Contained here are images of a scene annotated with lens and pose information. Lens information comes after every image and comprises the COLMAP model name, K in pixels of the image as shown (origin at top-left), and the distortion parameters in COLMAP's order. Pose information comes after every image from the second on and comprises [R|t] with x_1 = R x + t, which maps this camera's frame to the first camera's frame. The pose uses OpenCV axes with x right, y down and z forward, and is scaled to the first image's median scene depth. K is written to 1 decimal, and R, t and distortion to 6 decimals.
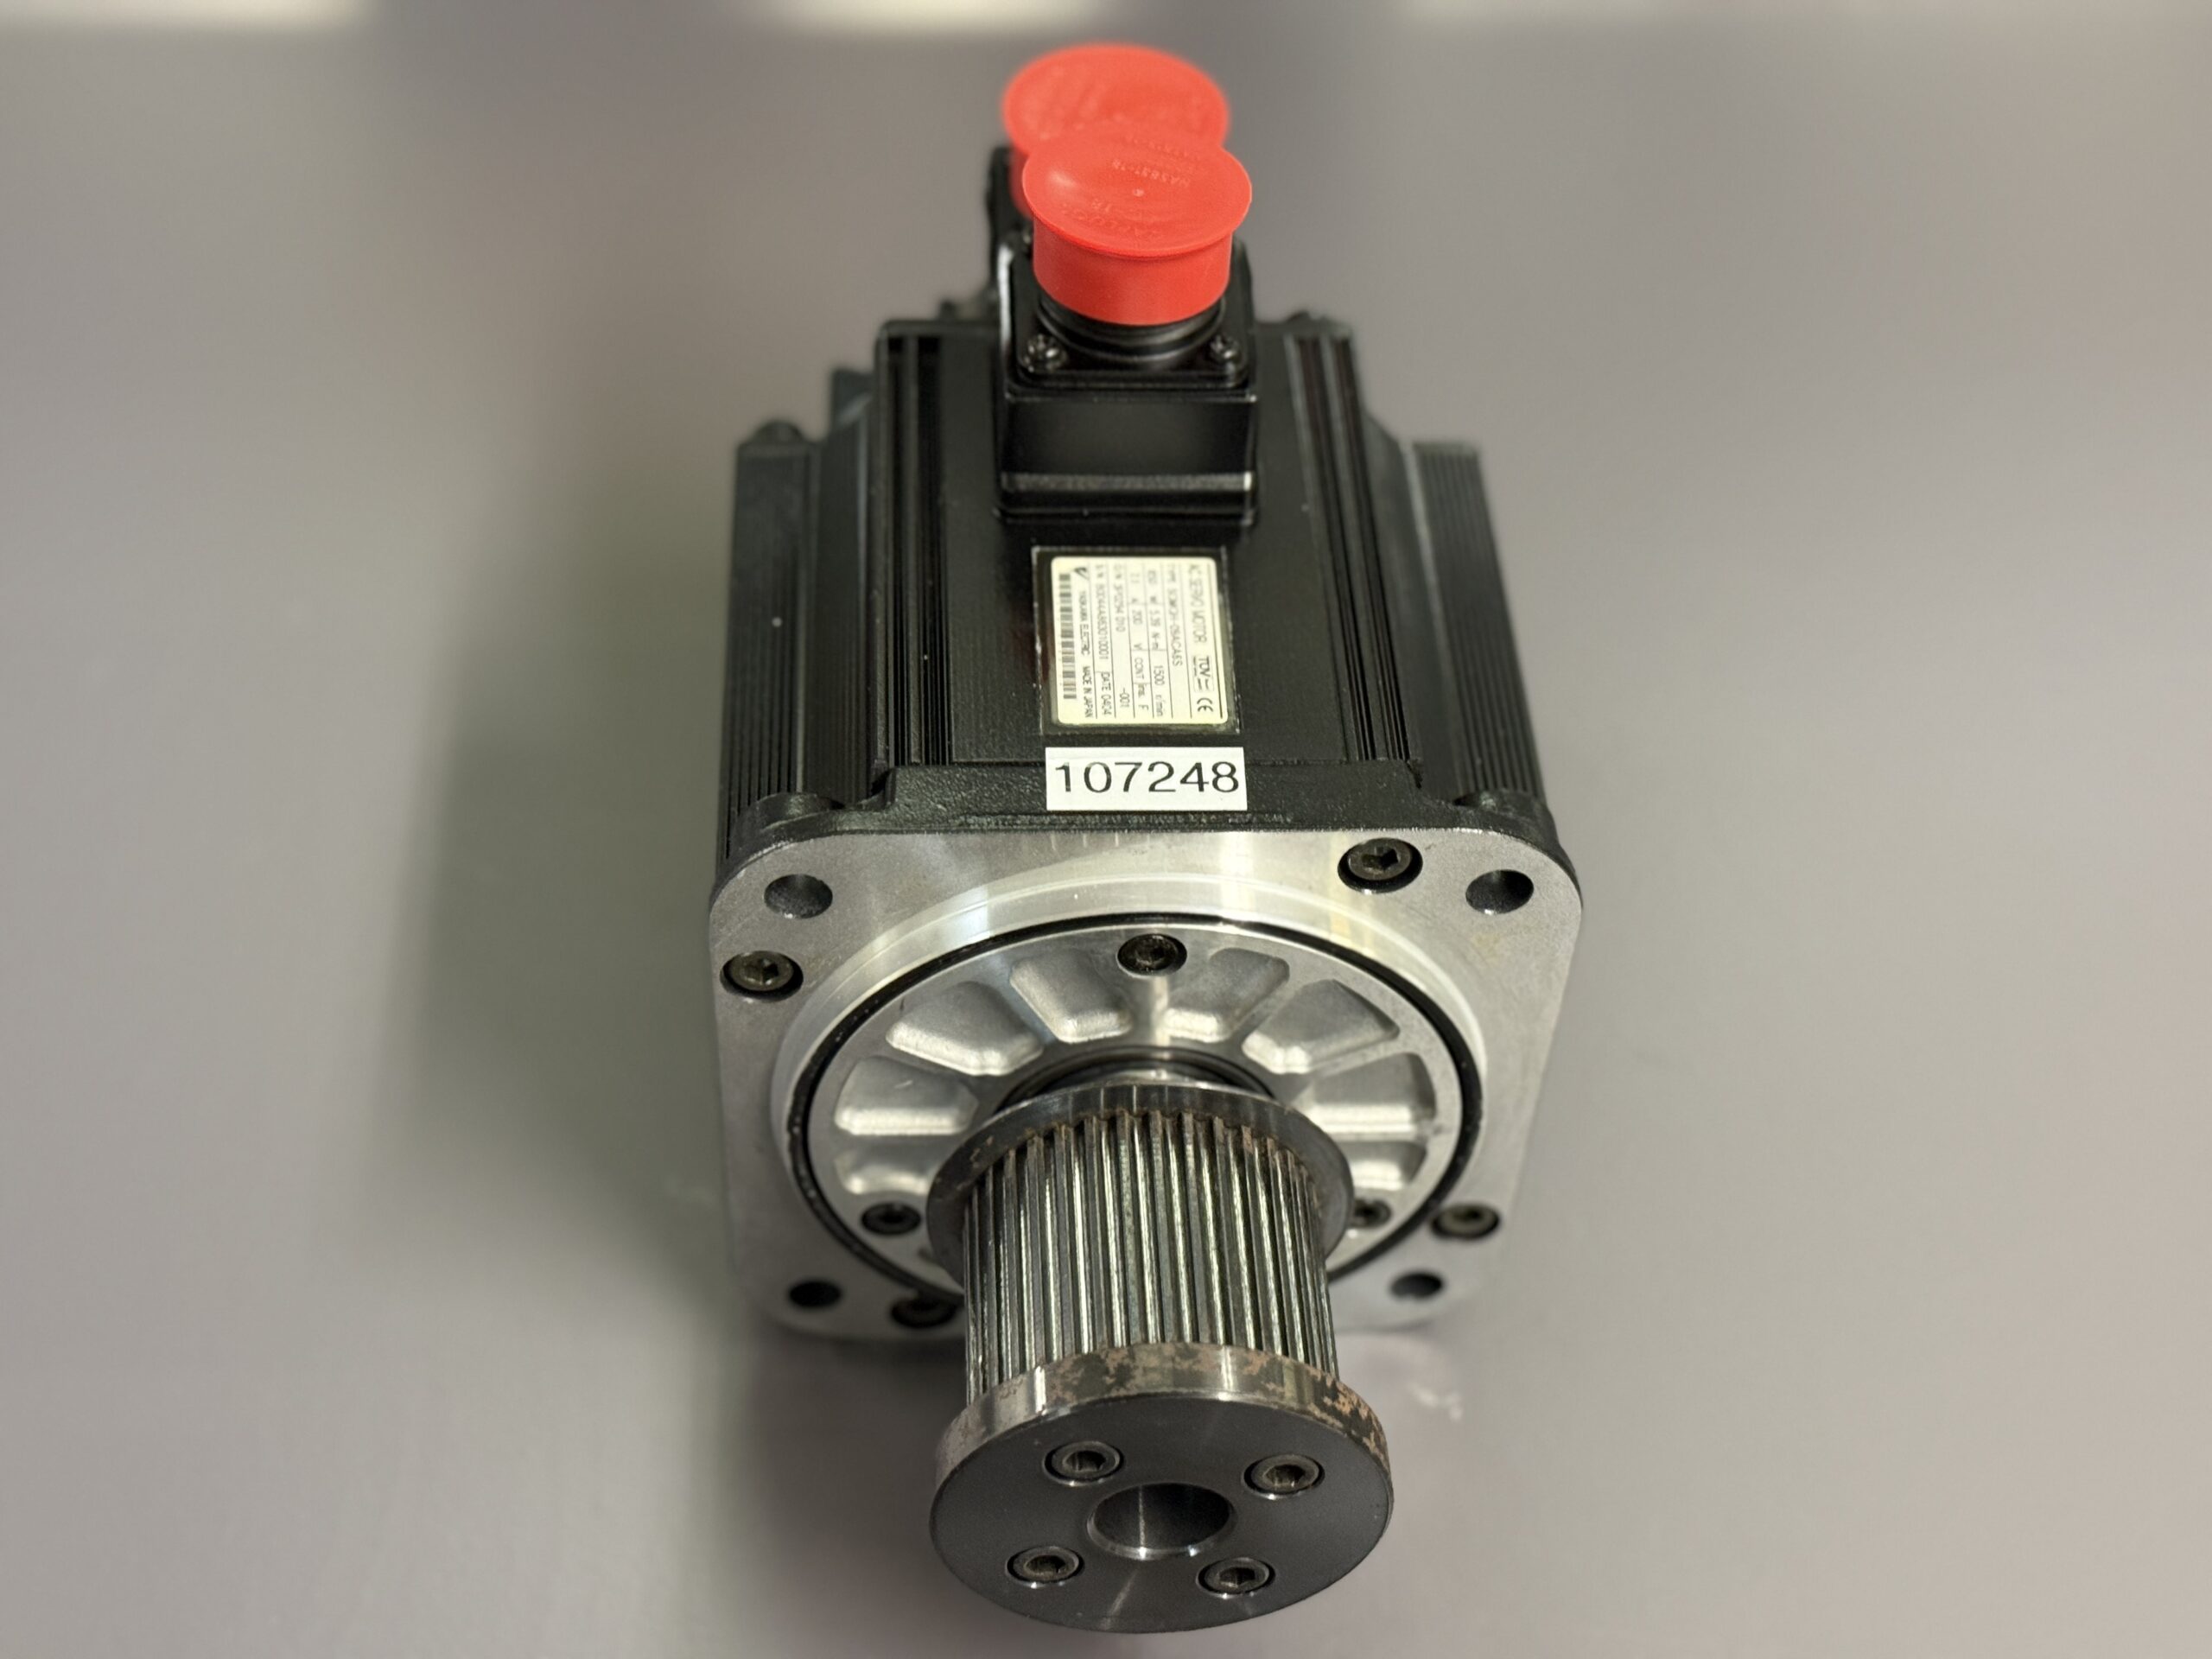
lens RADIAL K [[3113.9, 0, 1106.0], [0, 3113.9, 829.5], [0, 0, 1]] dist [0.231582, -0.789535]
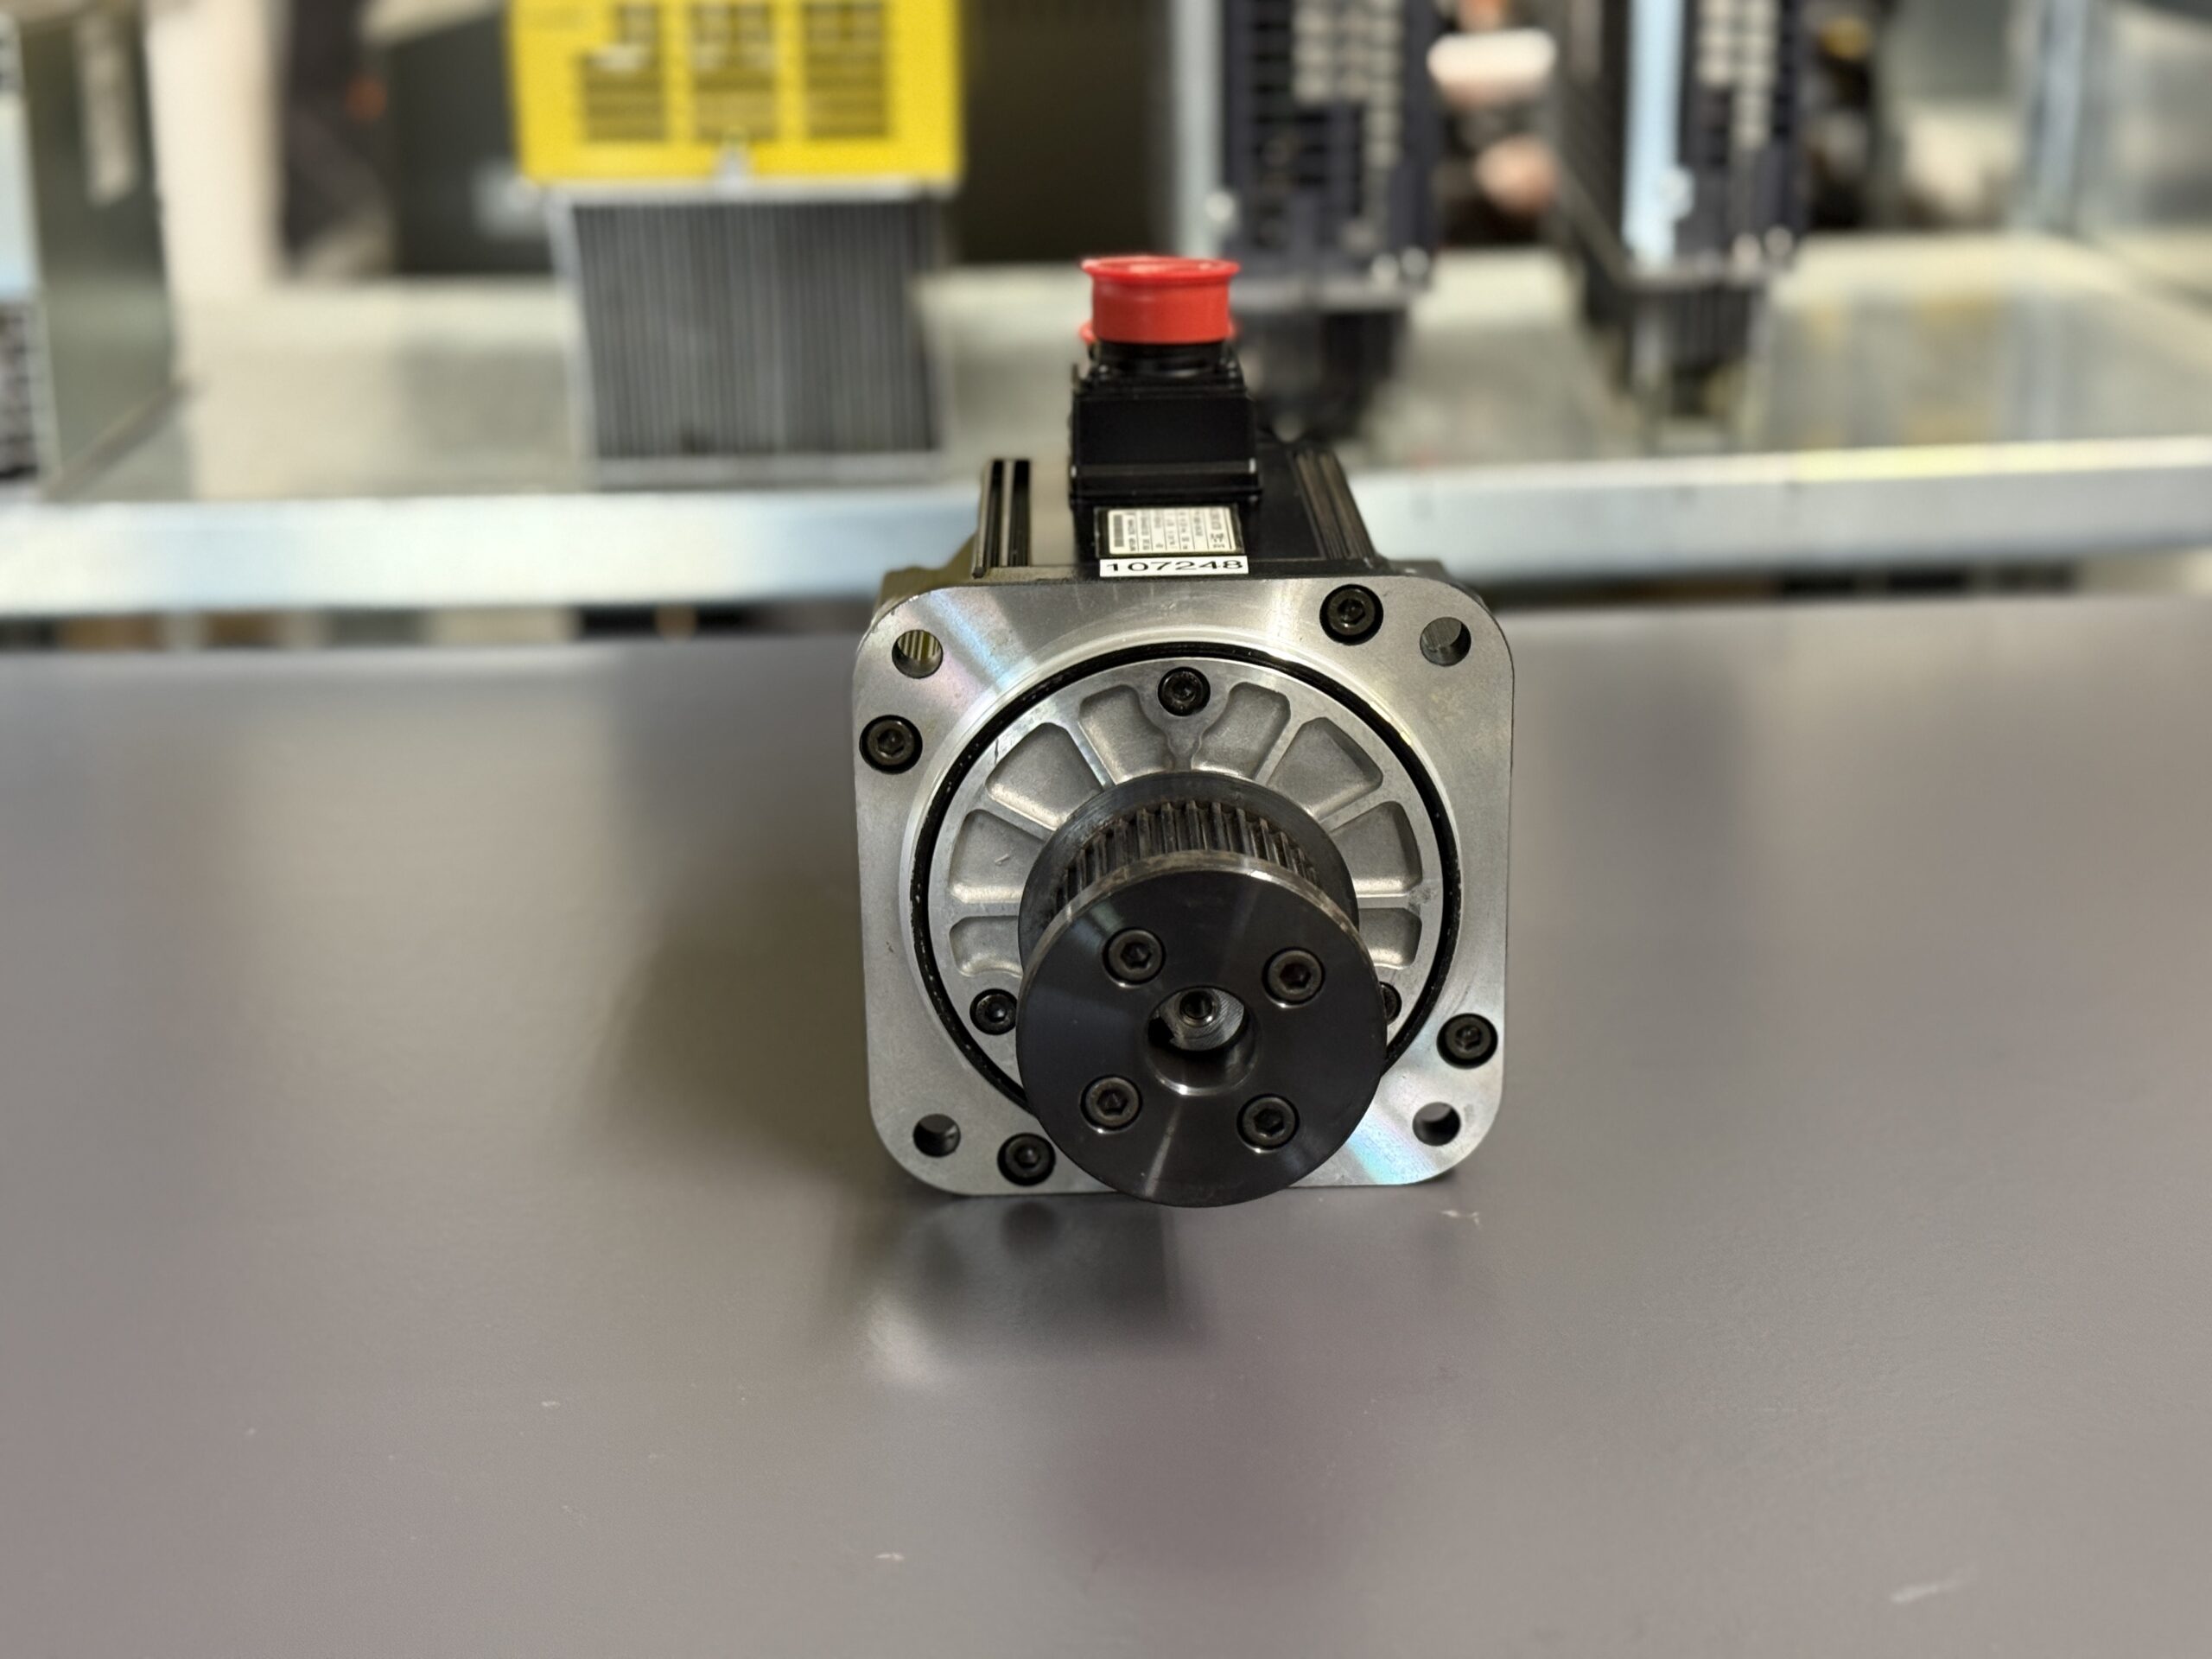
lens RADIAL K [[3113.9, 0, 1106.0], [0, 3113.9, 829.5], [0, 0, 1]] dist [0.231582, -0.789535]
pose [[0.997661, -0.047931, -0.048735, 0.042129], [0.018629, 0.876630, -0.480805, 0.703877], [0.065768, 0.478773, 0.875472, -0.124366]]
